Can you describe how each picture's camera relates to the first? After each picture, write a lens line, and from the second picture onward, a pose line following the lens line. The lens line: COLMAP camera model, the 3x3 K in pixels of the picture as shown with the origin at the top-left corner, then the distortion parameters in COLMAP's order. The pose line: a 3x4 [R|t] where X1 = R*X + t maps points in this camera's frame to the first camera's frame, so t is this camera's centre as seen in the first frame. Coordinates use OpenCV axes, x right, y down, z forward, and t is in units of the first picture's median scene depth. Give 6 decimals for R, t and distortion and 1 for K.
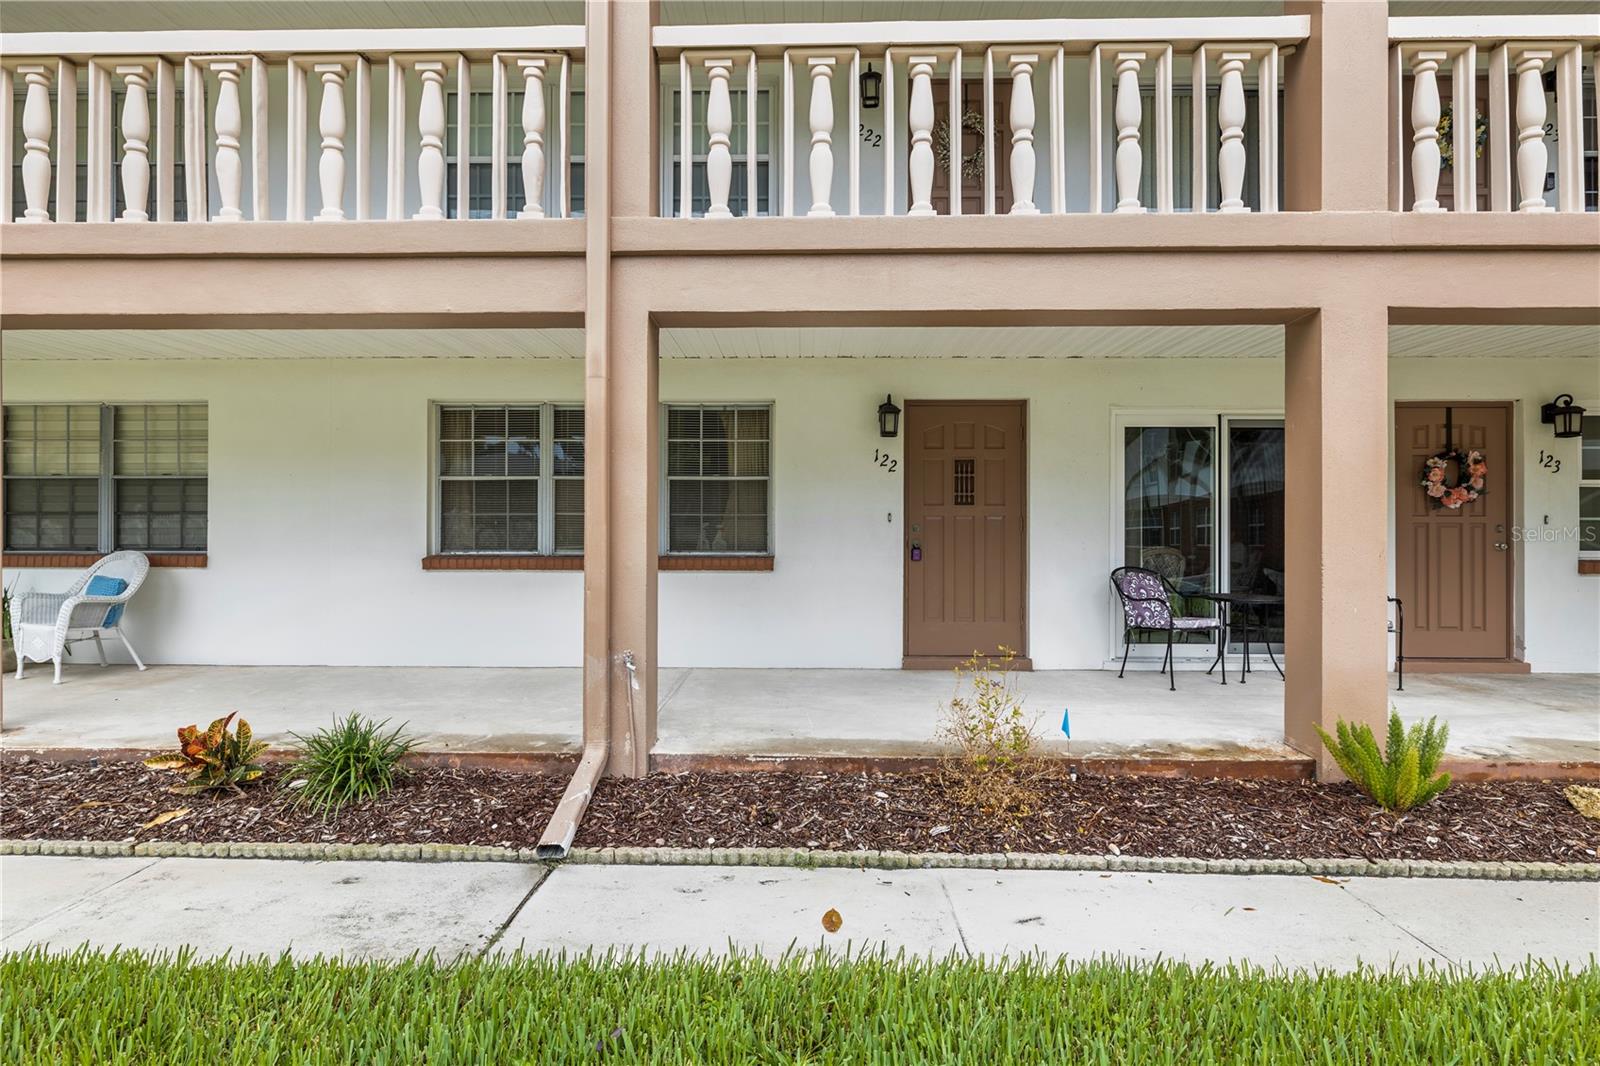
lens RADIAL K [[831.3, 0, 799.9], [0, 831.3, 534.1], [0, 0, 1]] dist [-0.002801, -0.000060]
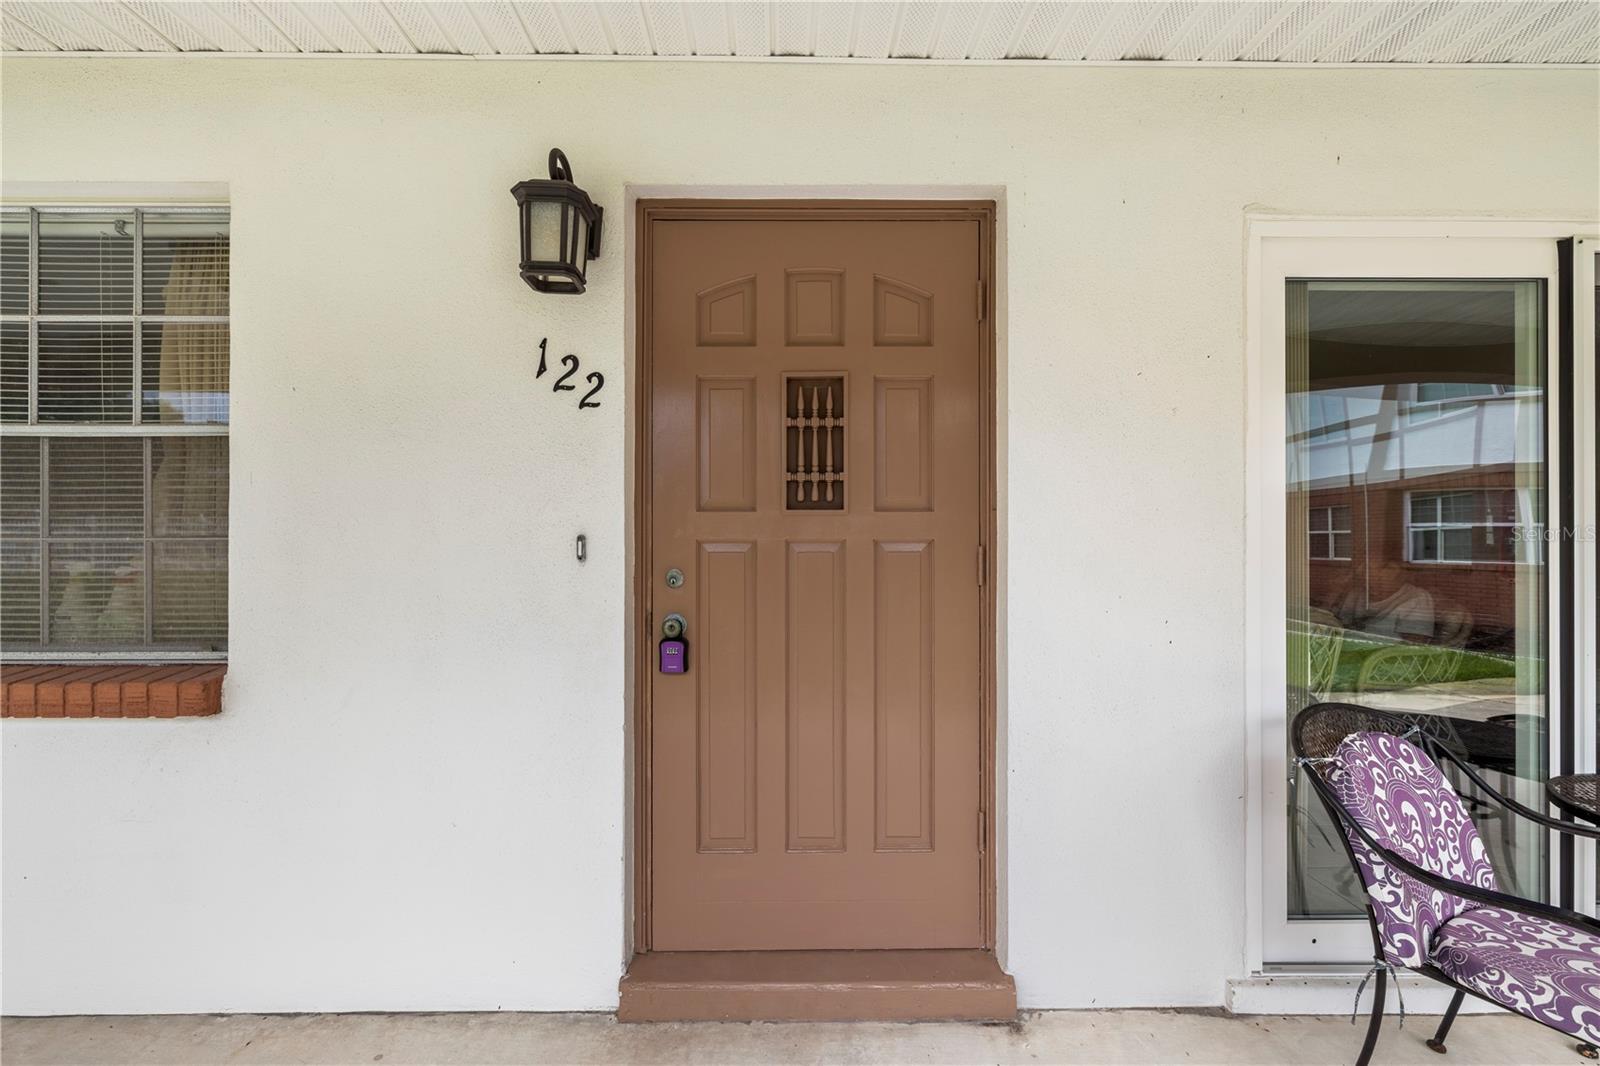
lens RADIAL K [[630.4, 0, 800.3], [0, 630.4, 530.9], [0, 0, 1]] dist [0.000122, -0.000055]
pose [[0.999509, -0.002326, 0.031232, 0.183965], [0.002465, 0.999987, -0.004406, -0.025148], [-0.031222, 0.004480, 0.999502, 0.742603]]
